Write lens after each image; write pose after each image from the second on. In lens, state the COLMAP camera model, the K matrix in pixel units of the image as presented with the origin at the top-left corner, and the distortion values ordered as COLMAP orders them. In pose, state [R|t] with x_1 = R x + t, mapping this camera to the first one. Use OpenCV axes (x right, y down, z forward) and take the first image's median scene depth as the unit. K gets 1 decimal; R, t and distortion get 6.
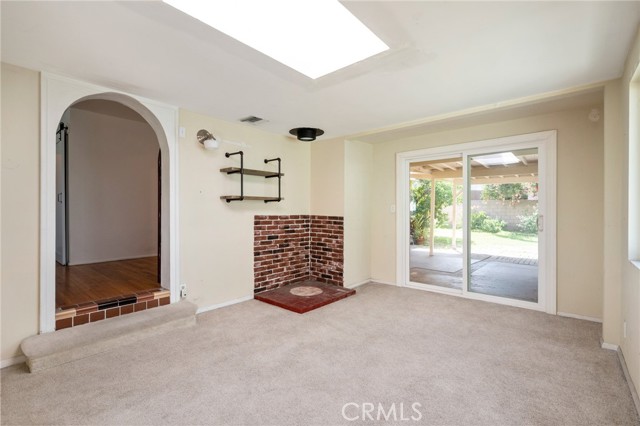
lens RADIAL K [[289.1, 0, 320.6], [0, 289.1, 209.7], [0, 0, 1]] dist [0.004325, 0.000722]
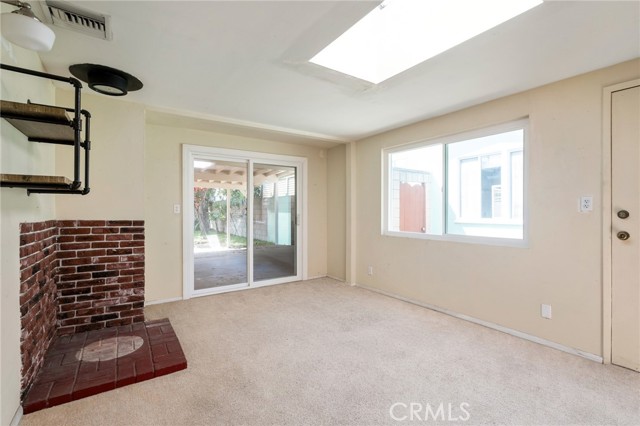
lens RADIAL K [[289.1, 0, 322.9], [0, 289.1, 213.3], [0, 0, 1]] dist [0.004325, 0.000722]
pose [[0.257071, -0.007762, 0.966361, -0.470346], [-0.001129, 0.999965, 0.008333, 0.001171], [-0.966392, -0.003234, 0.257053, 0.398087]]
